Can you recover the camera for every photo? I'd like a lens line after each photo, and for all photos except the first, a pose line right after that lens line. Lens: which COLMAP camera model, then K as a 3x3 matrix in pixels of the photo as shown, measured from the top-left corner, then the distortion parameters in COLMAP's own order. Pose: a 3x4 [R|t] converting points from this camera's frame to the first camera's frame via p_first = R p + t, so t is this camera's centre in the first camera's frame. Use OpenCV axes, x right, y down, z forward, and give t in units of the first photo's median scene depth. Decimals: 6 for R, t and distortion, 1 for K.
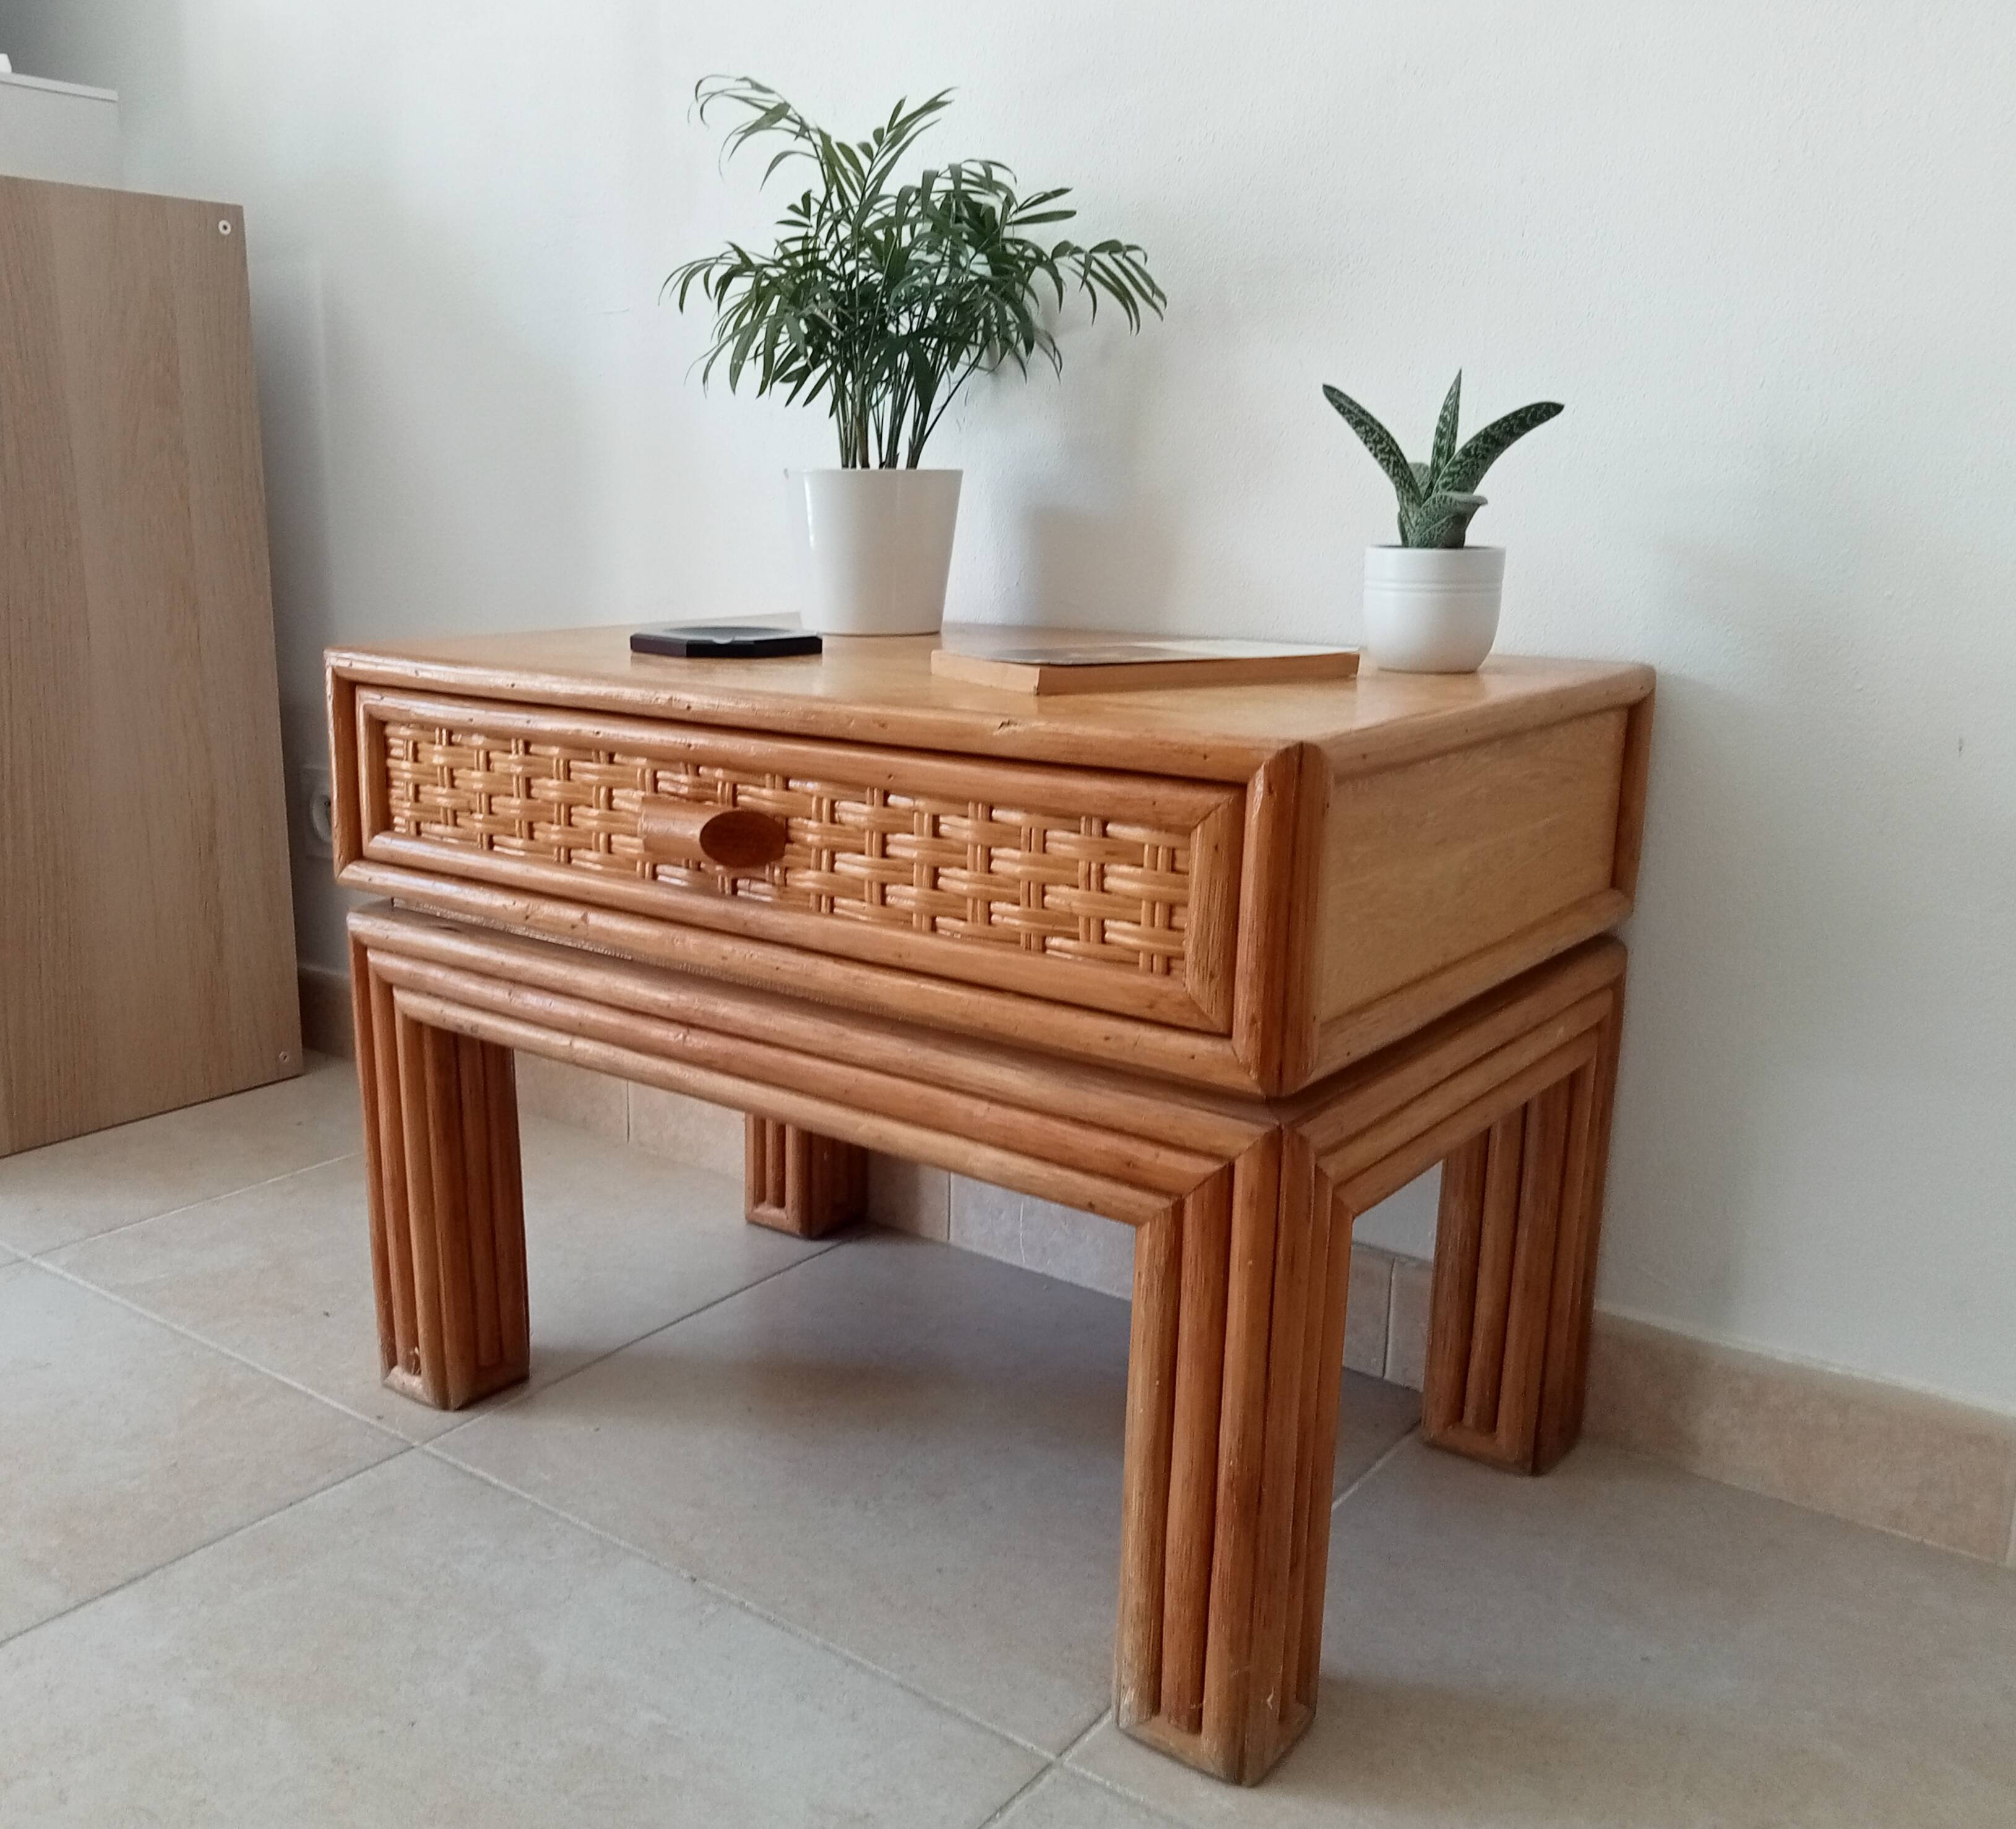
lens RADIAL K [[1881.7, 0, 907.1], [0, 1881.7, 911.4], [0, 0, 1]] dist [0.050620, -0.006793]
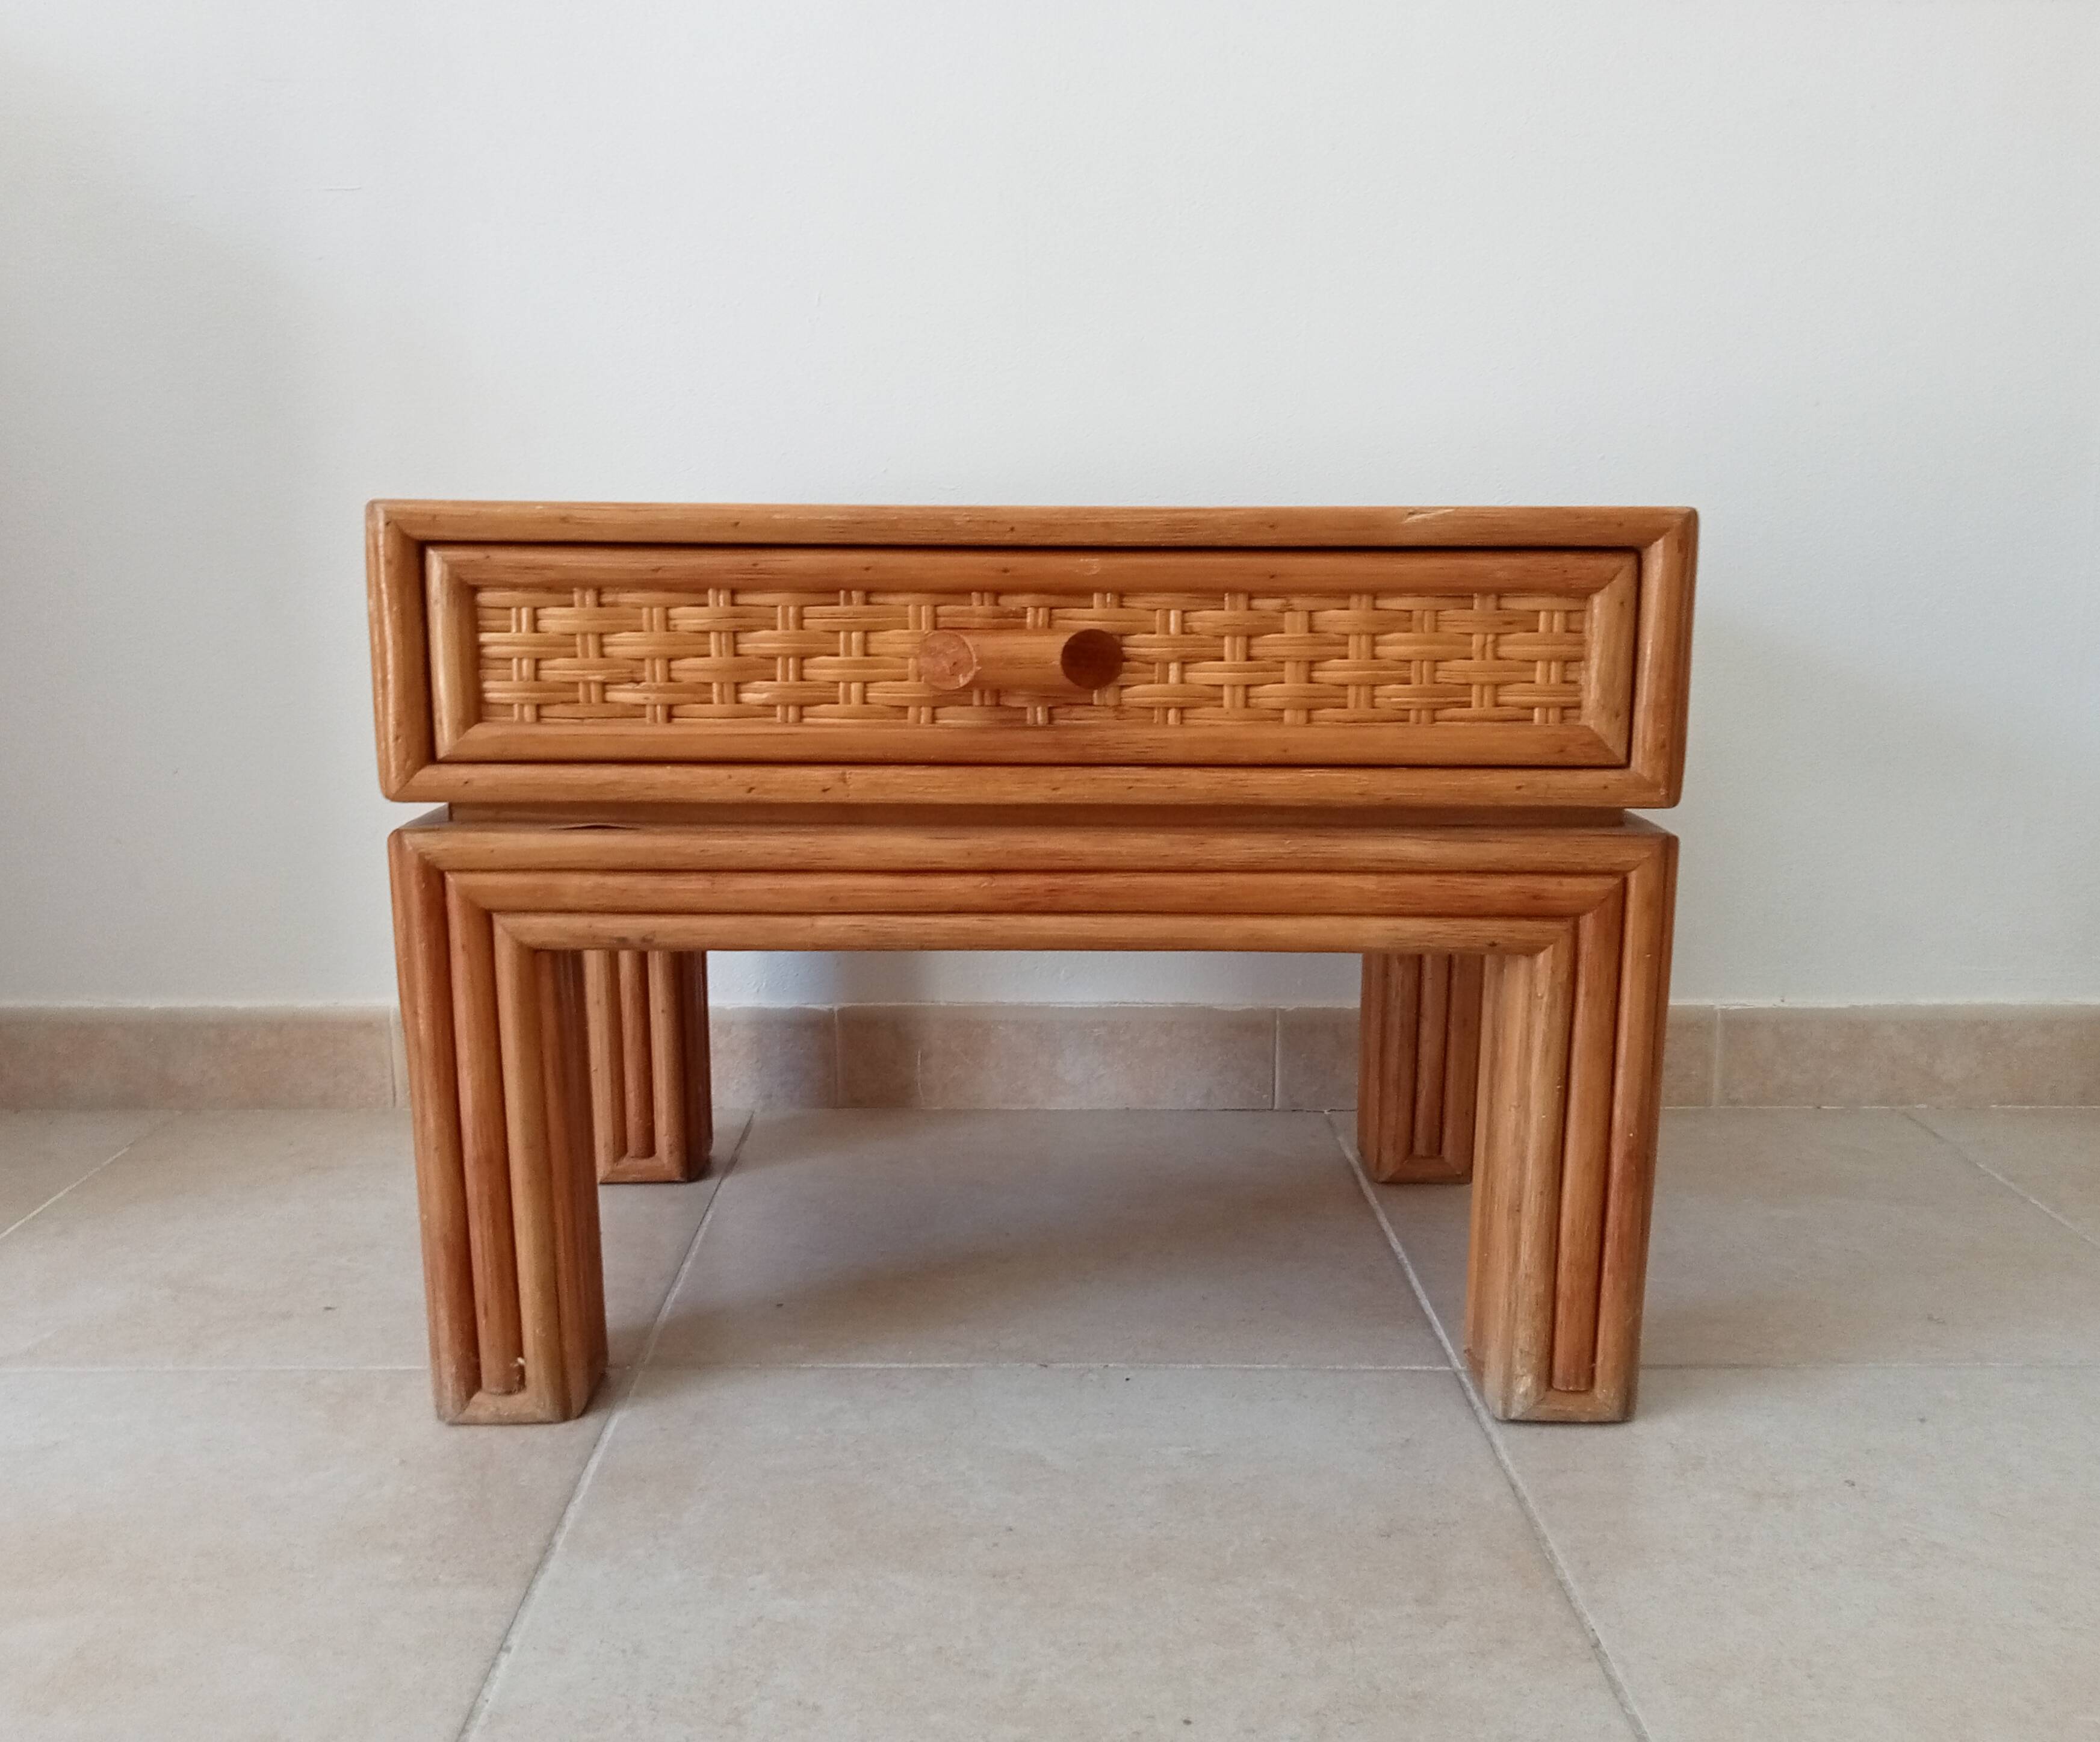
lens RADIAL K [[1866.7, 0, 1076.5], [0, 1866.7, 828.2], [0, 0, 1]] dist [0.096769, -0.242226]
pose [[0.779574, -0.111300, 0.616342, -0.665066], [0.140660, 0.990058, 0.000874, 0.044348], [-0.610311, 0.086013, 0.787478, 0.230448]]
